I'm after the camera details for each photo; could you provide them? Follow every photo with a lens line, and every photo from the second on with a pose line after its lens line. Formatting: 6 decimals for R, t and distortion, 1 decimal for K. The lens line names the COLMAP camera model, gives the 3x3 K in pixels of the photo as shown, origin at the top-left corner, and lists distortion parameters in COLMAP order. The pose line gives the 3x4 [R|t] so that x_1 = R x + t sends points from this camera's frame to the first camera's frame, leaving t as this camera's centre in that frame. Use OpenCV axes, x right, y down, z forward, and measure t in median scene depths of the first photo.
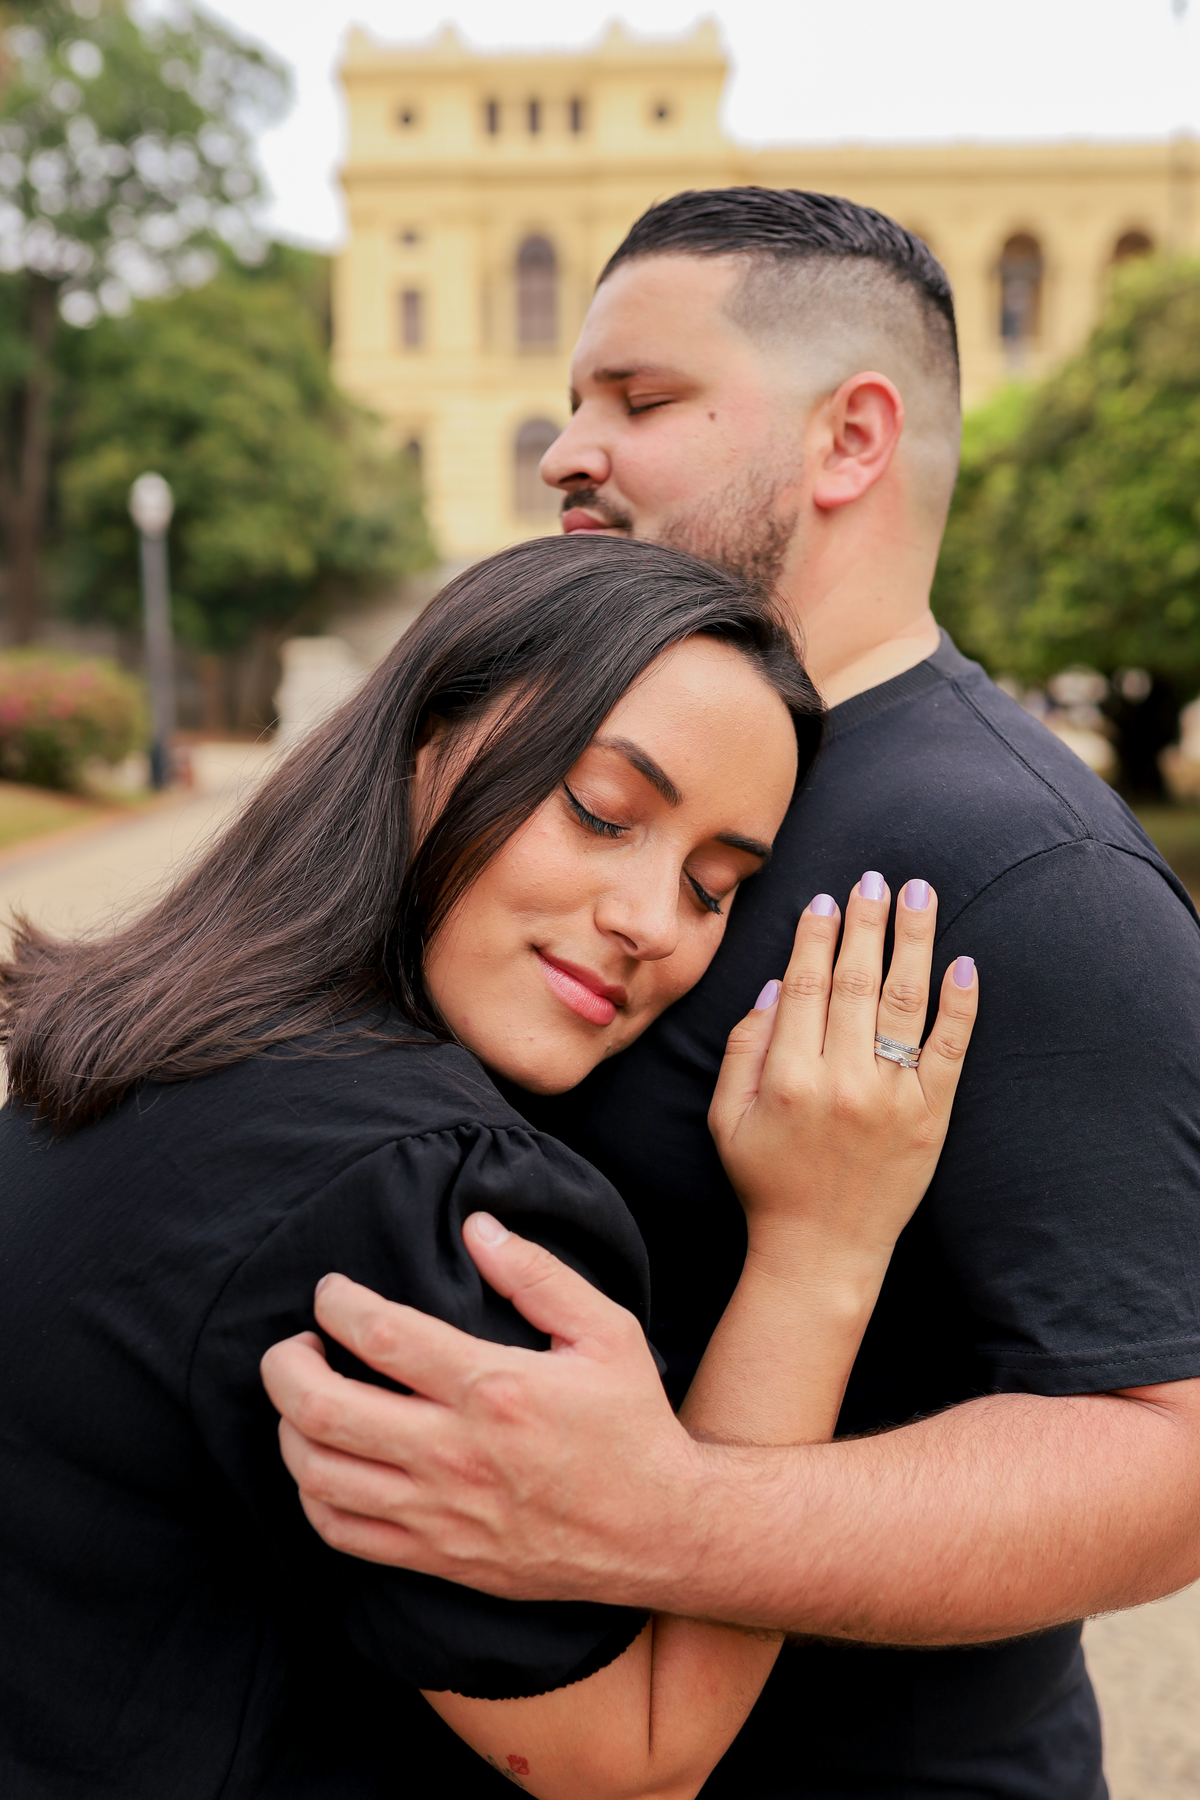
lens RADIAL K [[1757.7, 0, 550.2], [0, 1757.7, 901.5], [0, 0, 1]] dist [-0.008261, 0.085923]
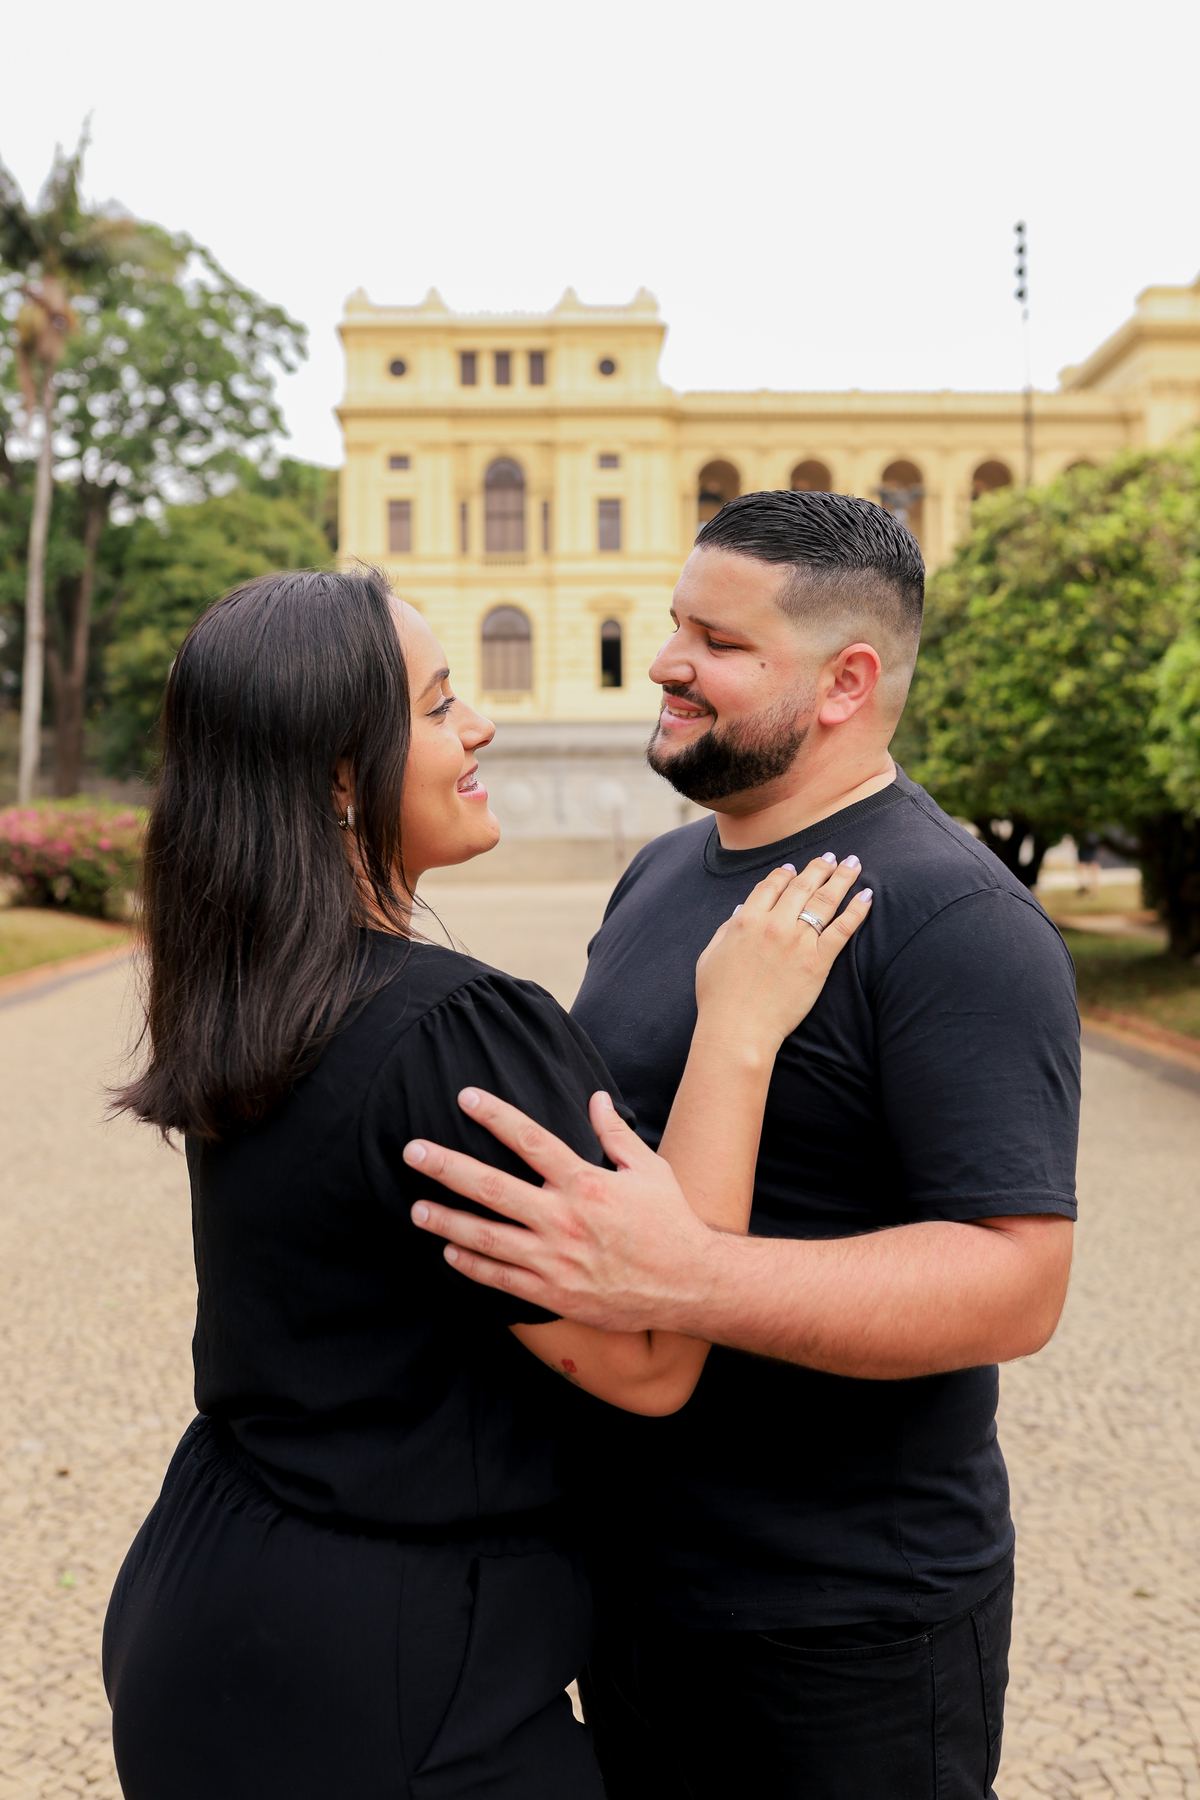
lens RADIAL K [[1822.0, 0, 600.0], [0, 1822.0, 900.0], [0, 0, 1]] dist [-0.037908, 0.007023]
pose [[0.996583, -0.002191, 0.082574, -0.048111], [0.011670, 0.993356, -0.114491, 0.065370], [-0.081775, 0.115063, 0.989987, -0.211013]]
